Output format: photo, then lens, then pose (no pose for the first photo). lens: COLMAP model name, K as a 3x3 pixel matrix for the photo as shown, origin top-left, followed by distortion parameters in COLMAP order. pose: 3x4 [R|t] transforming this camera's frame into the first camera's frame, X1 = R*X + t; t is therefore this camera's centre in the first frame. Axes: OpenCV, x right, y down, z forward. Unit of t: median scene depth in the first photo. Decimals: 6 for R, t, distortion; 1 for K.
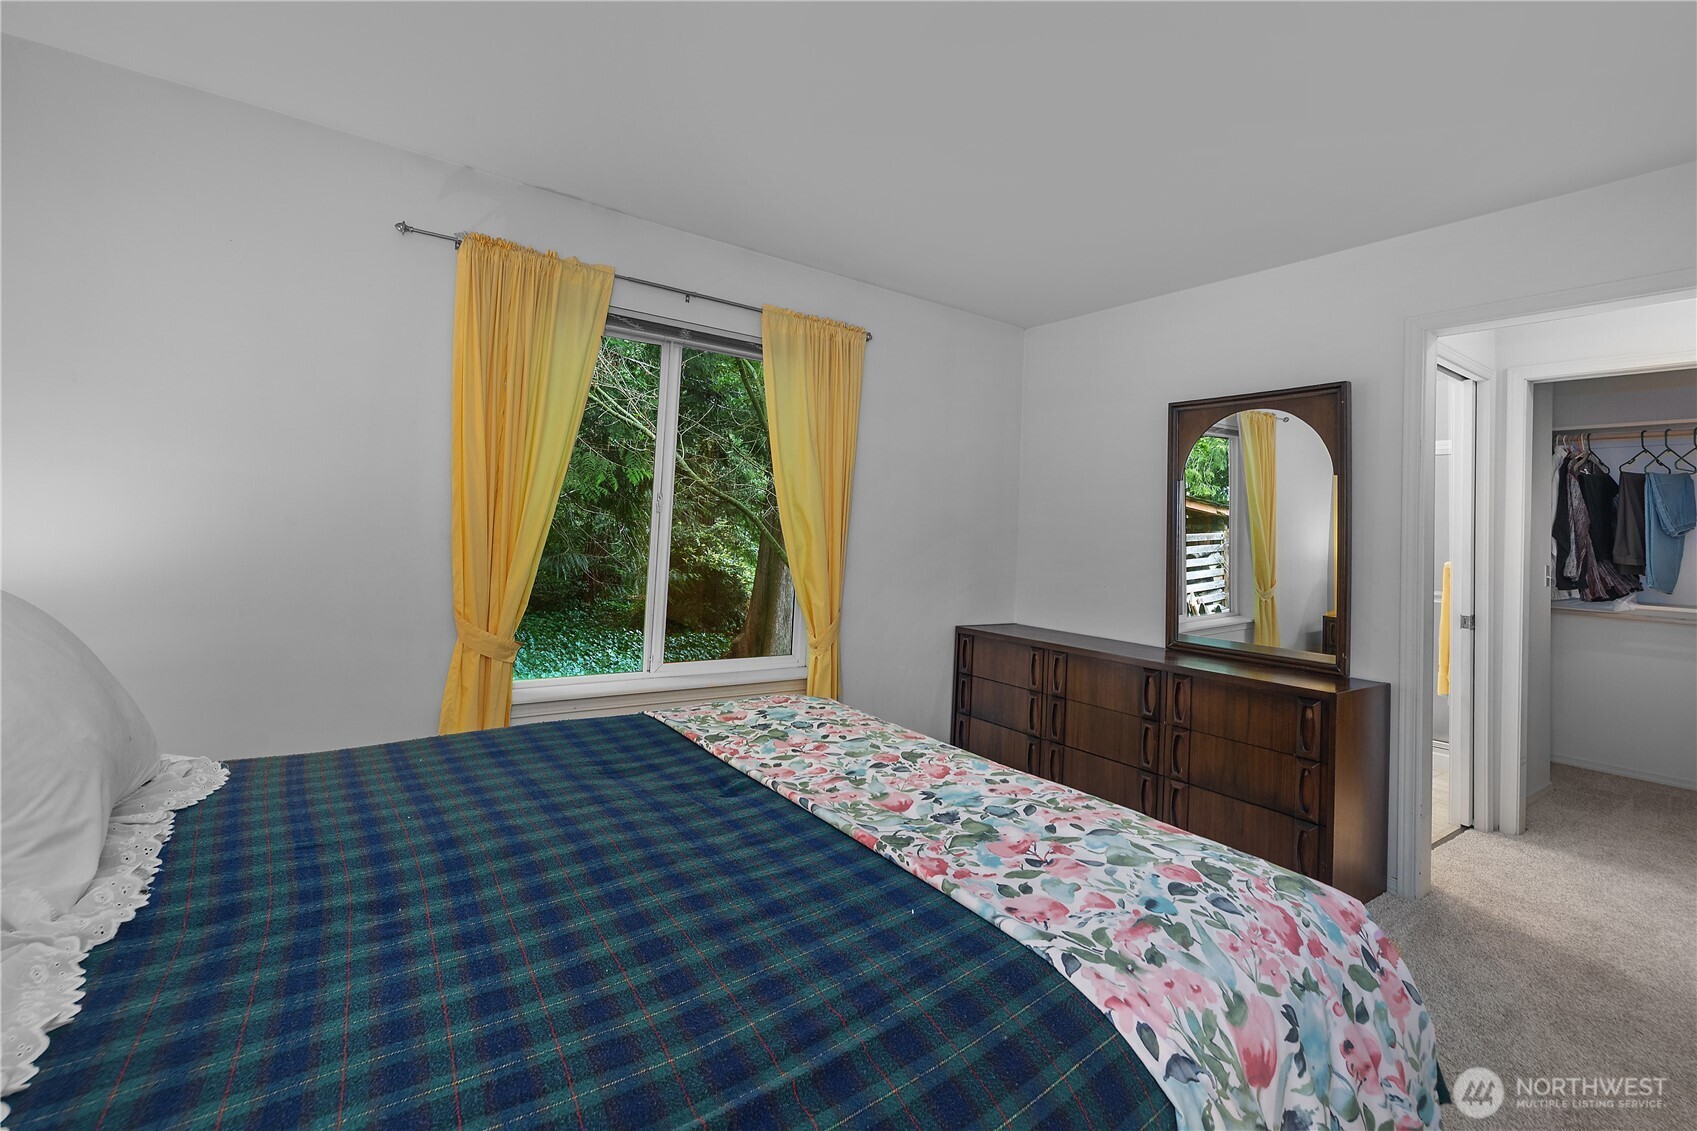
lens RADIAL K [[728.3, 0, 842.8], [0, 728.3, 503.6], [0, 0, 1]] dist [0.000838, 0.000409]
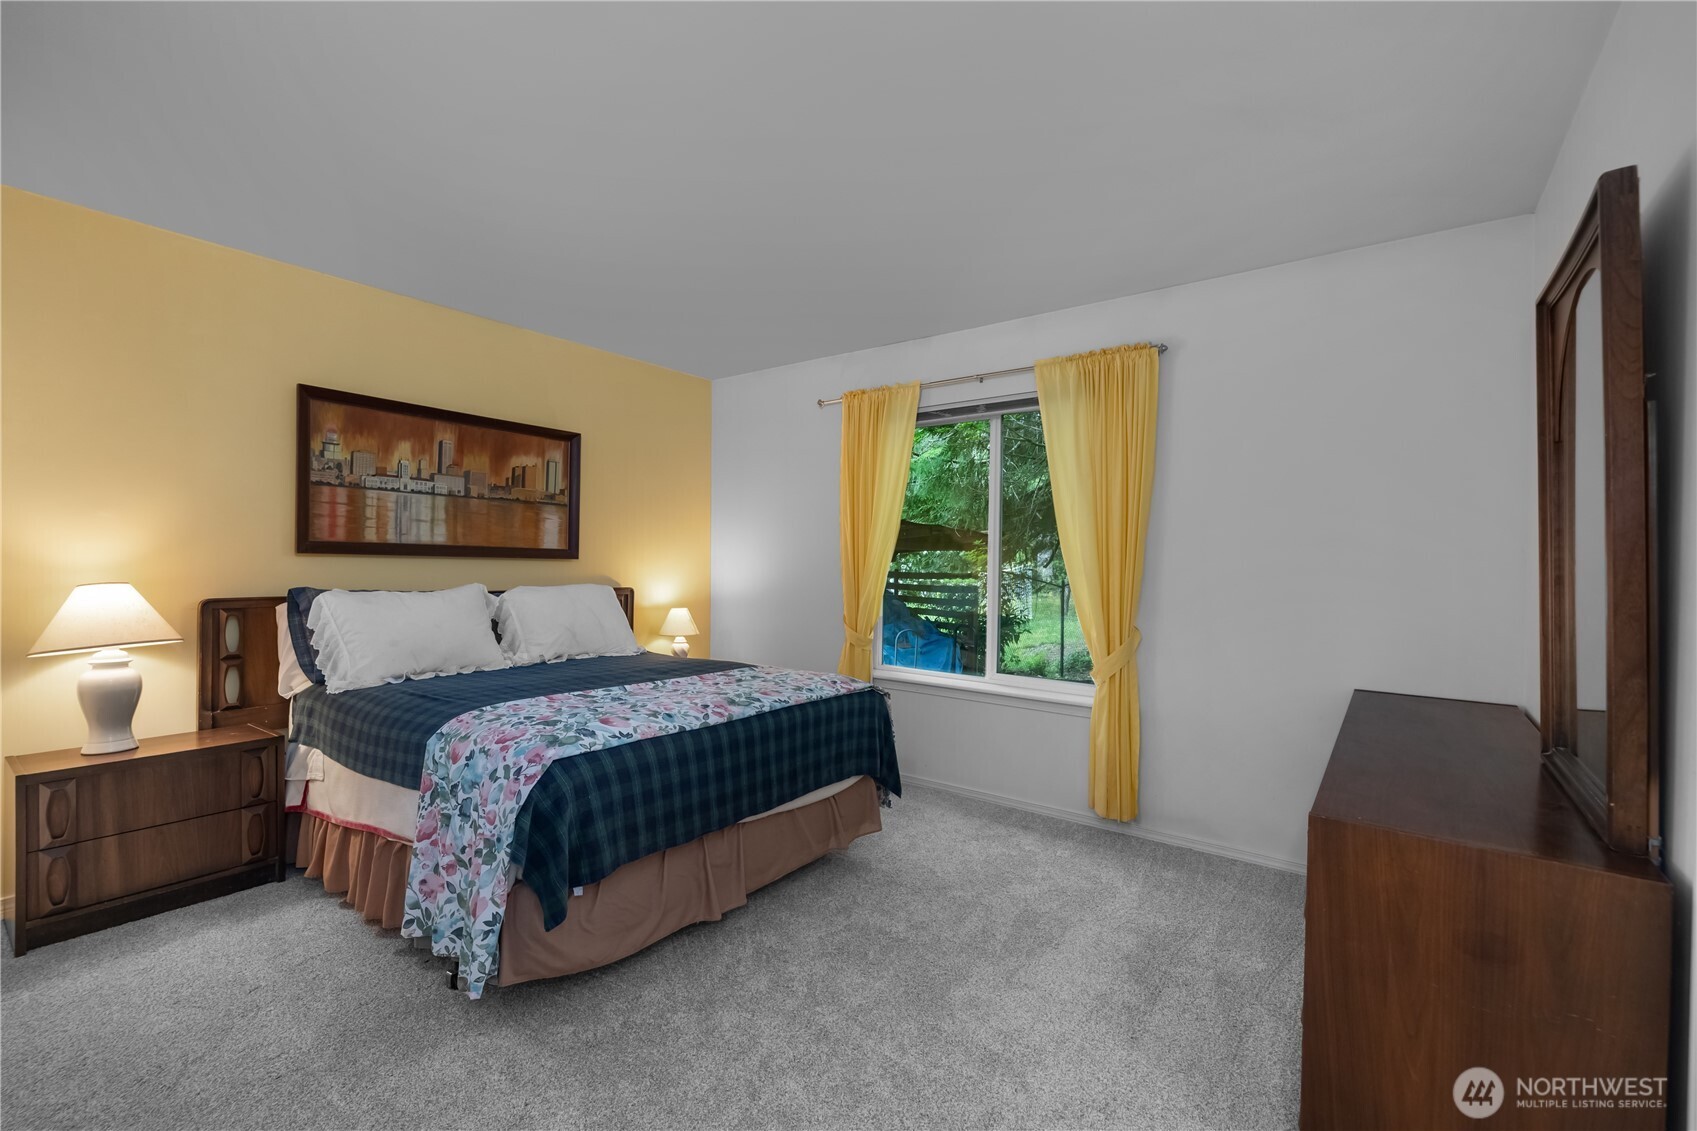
lens RADIAL K [[728.3, 0, 858.7], [0, 728.3, 560.6], [0, 0, 1]] dist [0.000838, 0.000409]
pose [[0.314673, -0.041884, -0.948275, 1.028614], [0.037670, 0.998790, -0.031615, 0.067413], [0.948452, -0.025773, 0.315870, 0.463898]]
